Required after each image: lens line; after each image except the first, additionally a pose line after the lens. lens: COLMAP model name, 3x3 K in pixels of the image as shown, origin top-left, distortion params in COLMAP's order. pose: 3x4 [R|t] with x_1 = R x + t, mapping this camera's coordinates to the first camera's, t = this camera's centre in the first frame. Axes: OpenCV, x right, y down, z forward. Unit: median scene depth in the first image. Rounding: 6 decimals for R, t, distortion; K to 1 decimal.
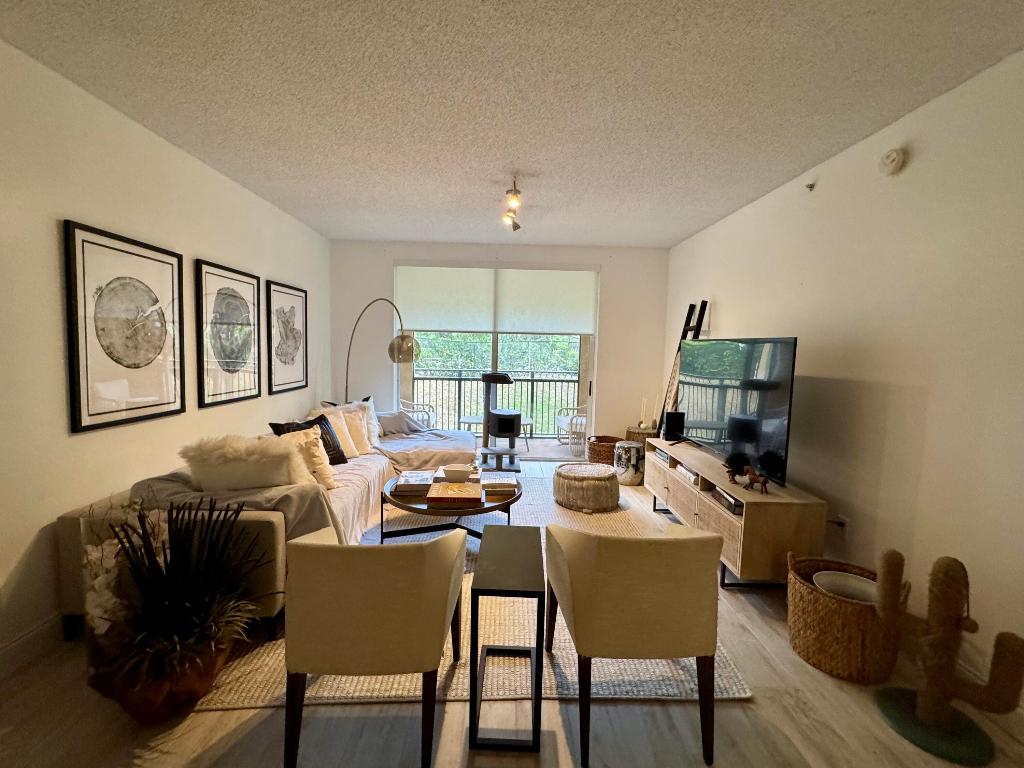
lens RADIAL K [[447.5, 0, 509.9], [0, 447.5, 380.6], [0, 0, 1]] dist [-0.001819, -0.000608]
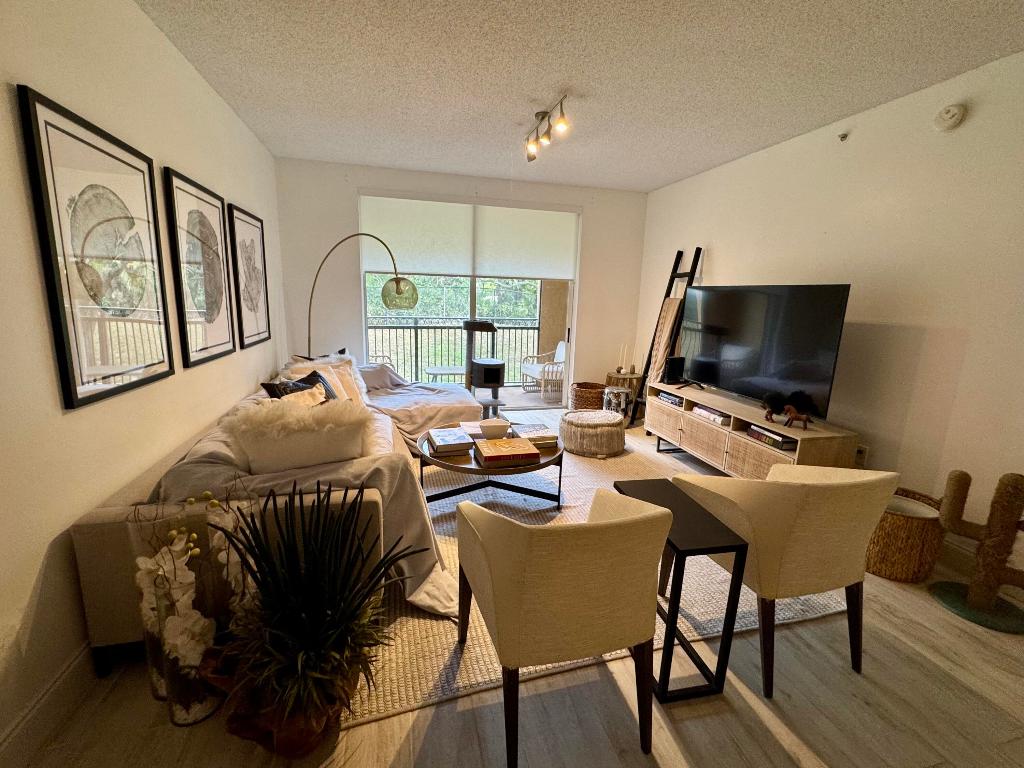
lens RADIAL K [[447.5, 0, 510.7], [0, 447.5, 383.0], [0, 0, 1]] dist [-0.001819, -0.000608]
pose [[0.972126, -0.039658, 0.231082, -0.293387], [0.011146, 0.992294, 0.123407, -0.002502], [-0.234196, -0.117391, 0.965076, 0.099561]]
